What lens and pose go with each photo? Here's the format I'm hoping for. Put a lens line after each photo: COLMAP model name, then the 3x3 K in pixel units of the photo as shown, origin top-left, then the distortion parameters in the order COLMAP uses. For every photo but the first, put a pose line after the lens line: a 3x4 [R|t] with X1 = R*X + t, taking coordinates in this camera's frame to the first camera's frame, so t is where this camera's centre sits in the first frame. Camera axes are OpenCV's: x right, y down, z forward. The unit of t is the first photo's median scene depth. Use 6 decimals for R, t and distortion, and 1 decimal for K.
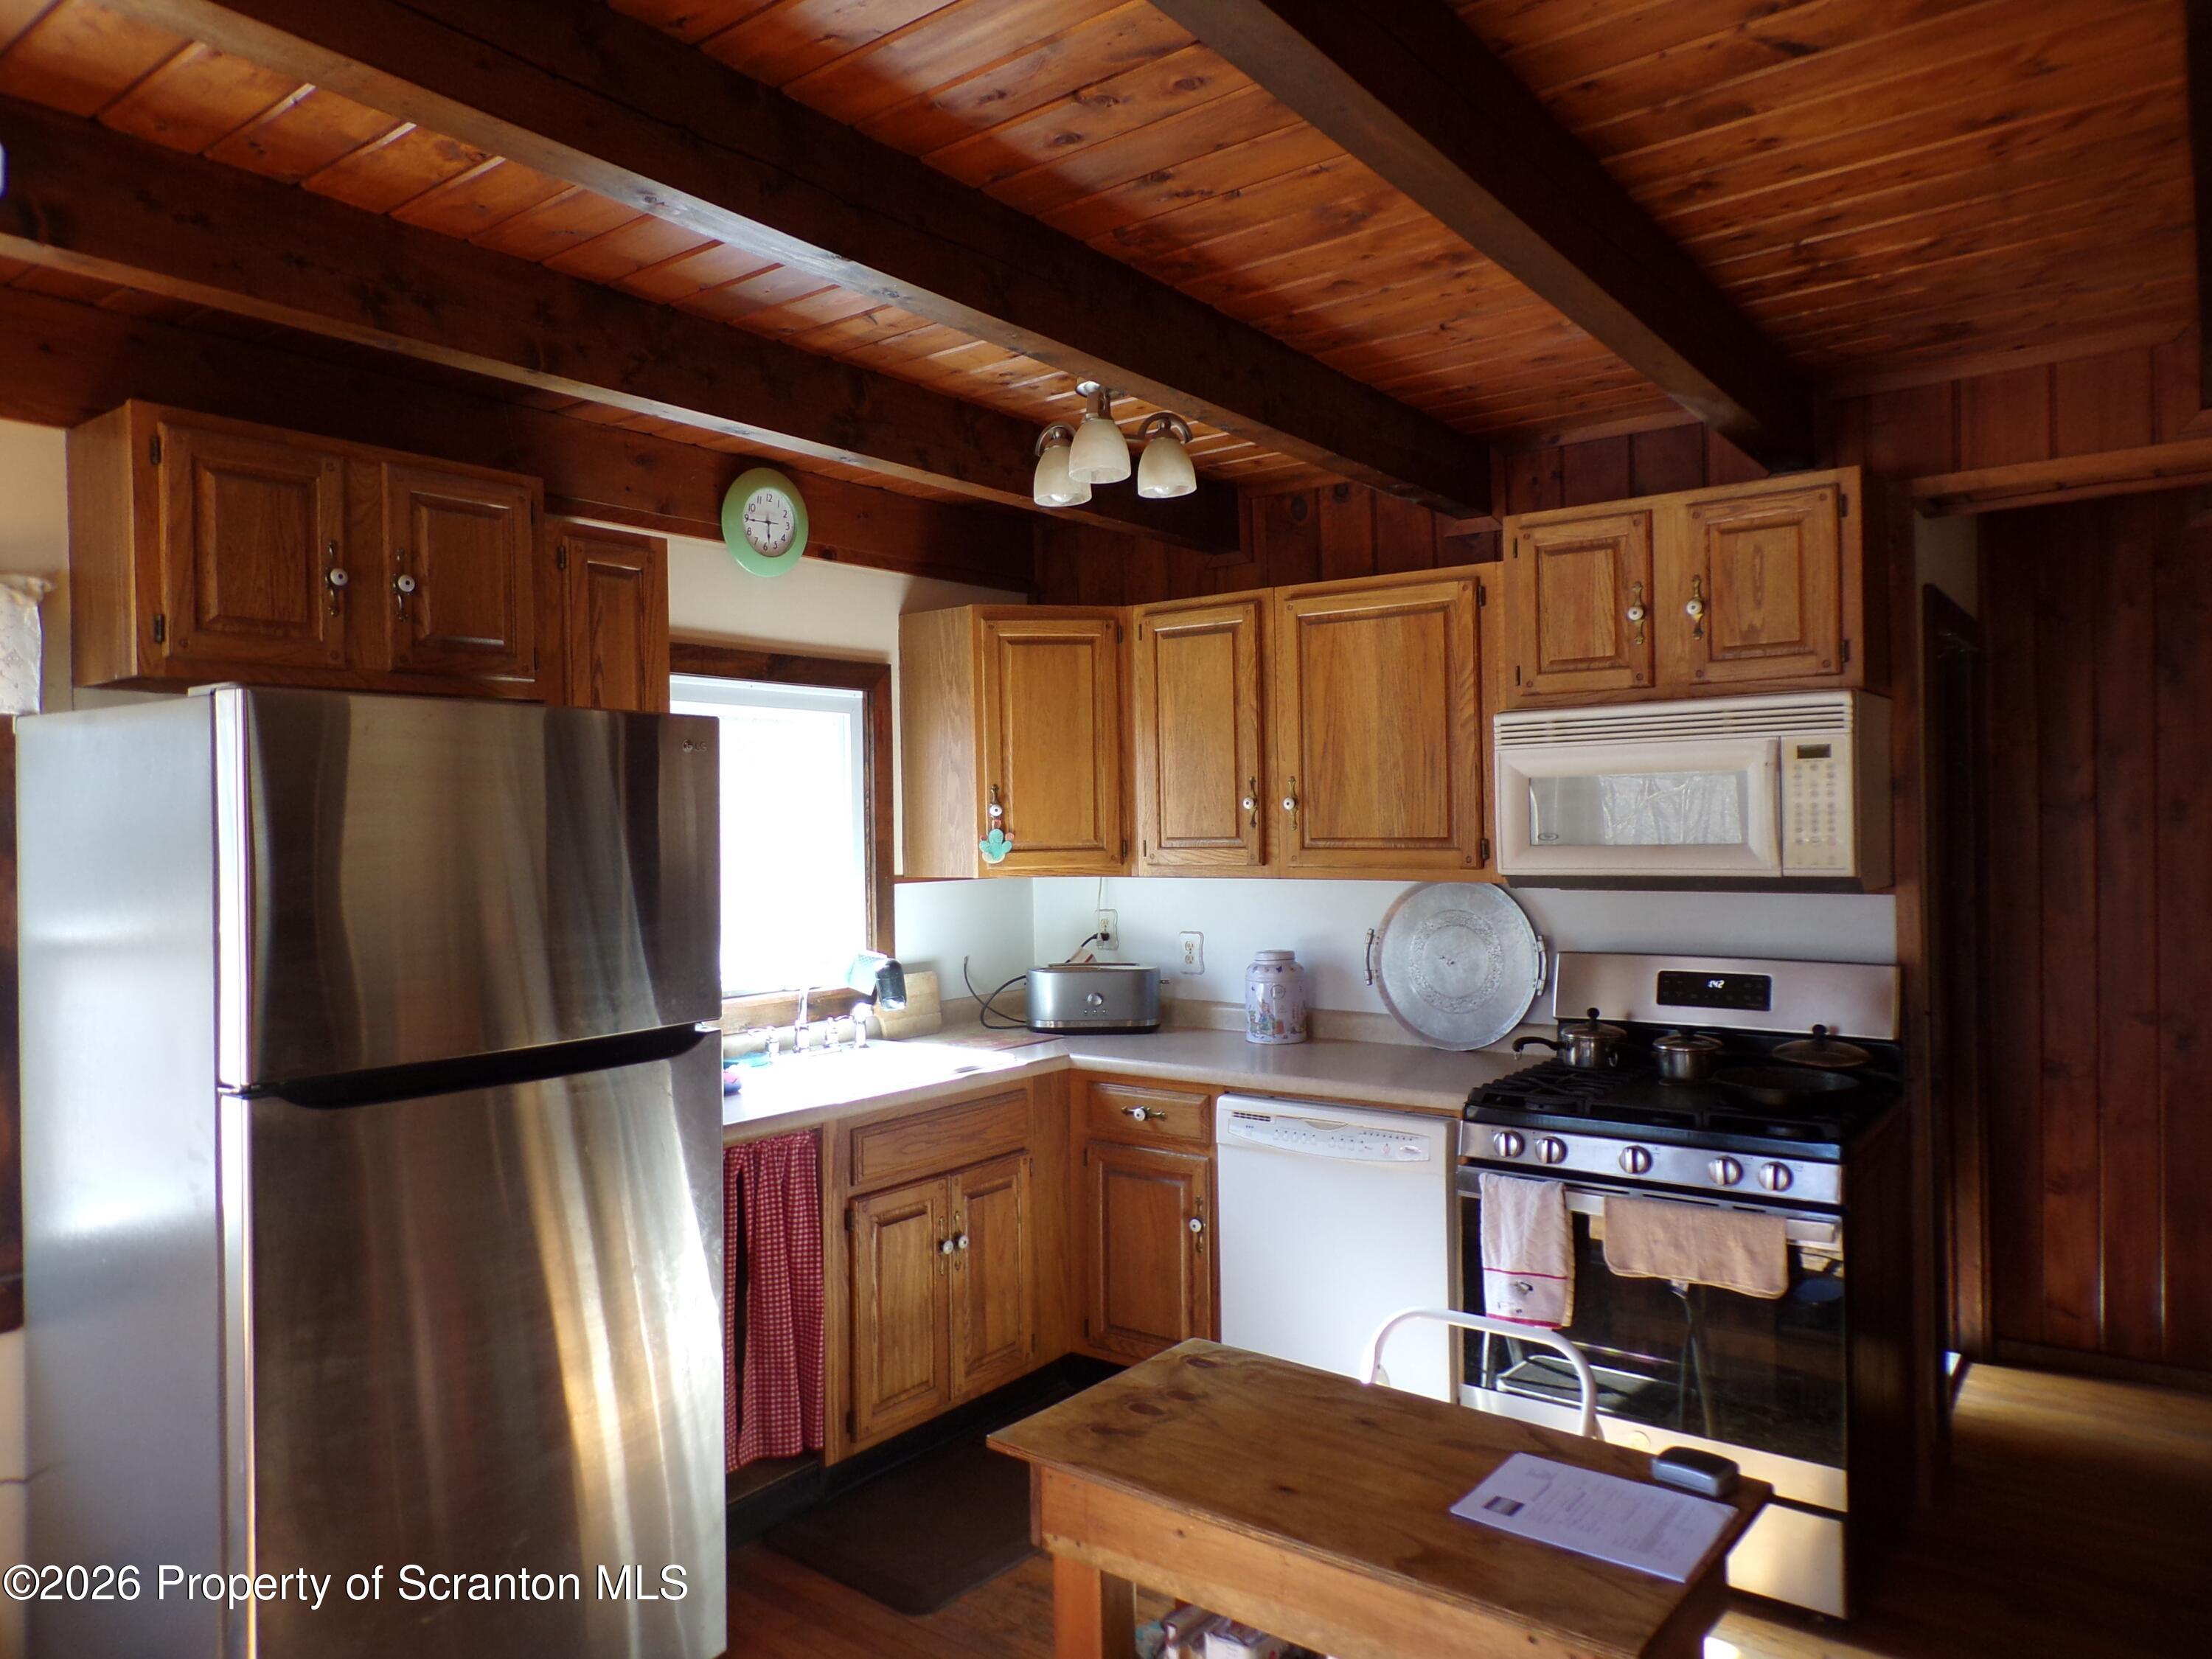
lens RADIAL K [[1485.0, 0, 1093.8], [0, 1485.0, 834.4], [0, 0, 1]] dist [-0.004982, 0.010332]
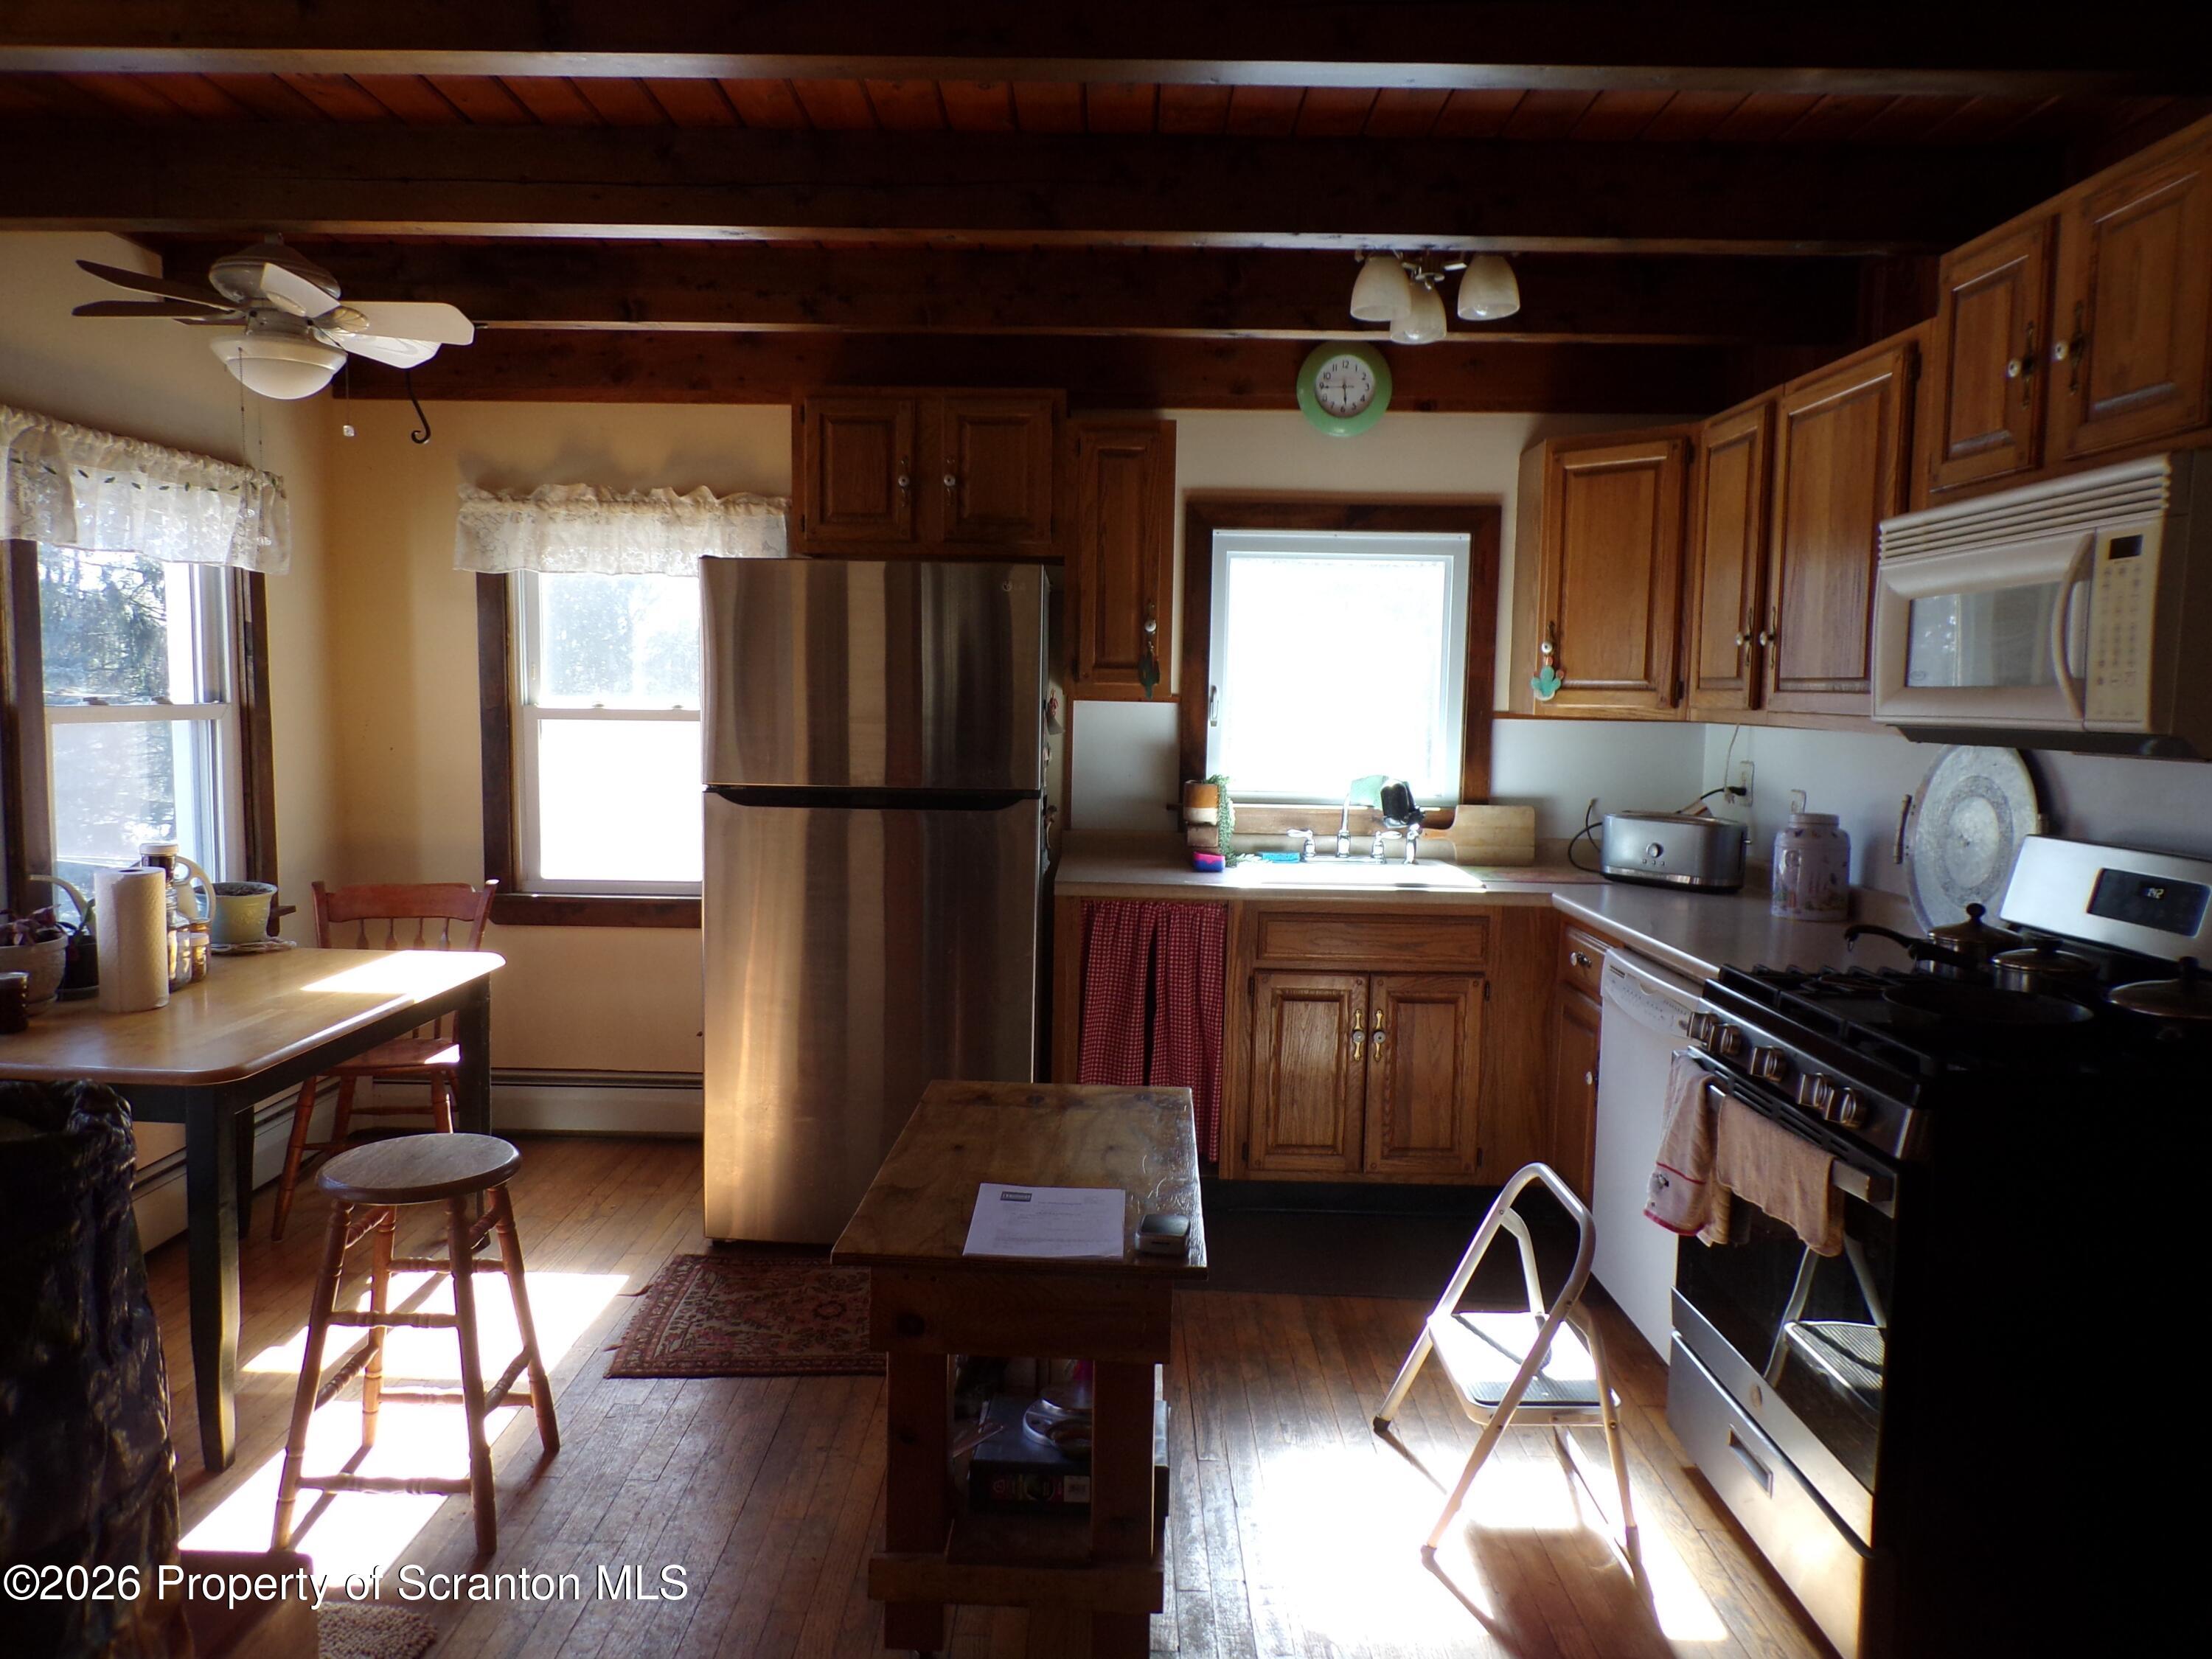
lens RADIAL K [[1485.0, 0, 1083.1], [0, 1485.0, 832.9], [0, 0, 1]] dist [-0.004982, 0.010332]
pose [[0.592728, 0.103570, -0.798716, 0.691081], [-0.032391, 0.993960, 0.104850, 0.016517], [0.804751, -0.036277, 0.592503, 0.188126]]
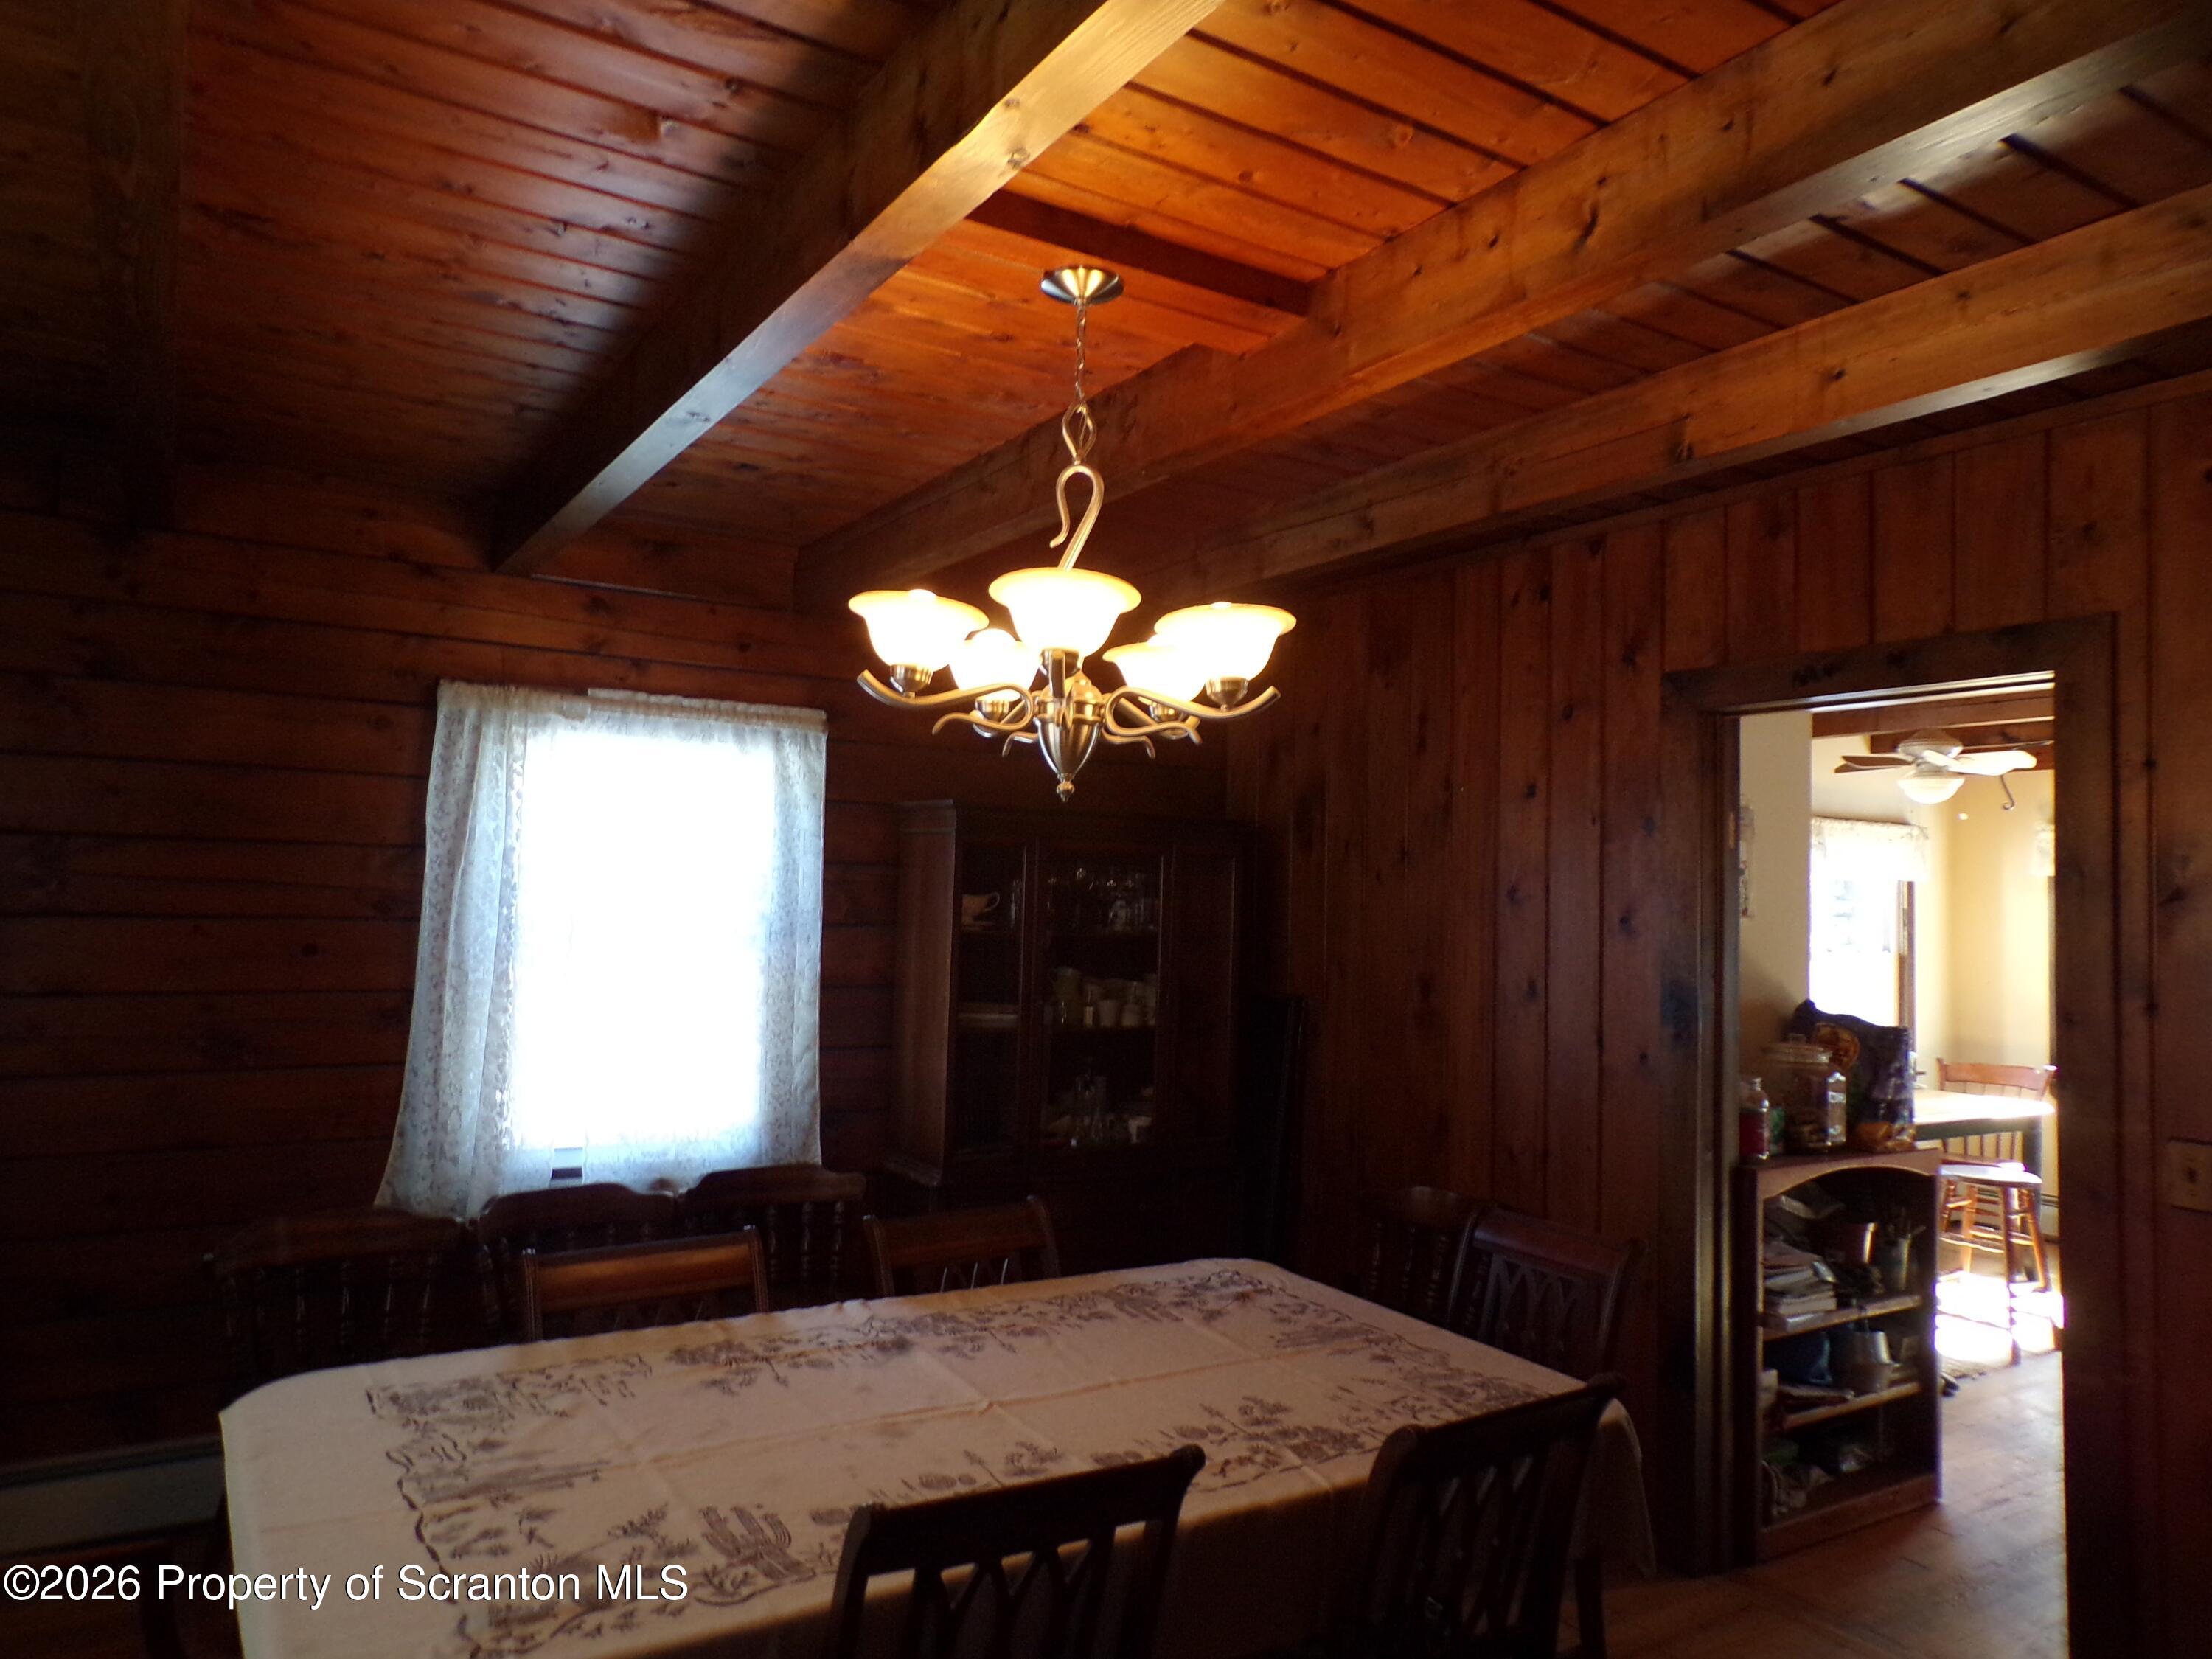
lens RADIAL K [[1485.0, 0, 1106.8], [0, 1485.0, 833.6], [0, 0, 1]] dist [-0.004982, 0.010332]
pose [[-0.343383, -0.038937, -0.938388, 1.838859], [-0.029788, 0.999089, -0.030556, -0.016480], [0.938723, 0.017460, -0.344230, -0.002440]]
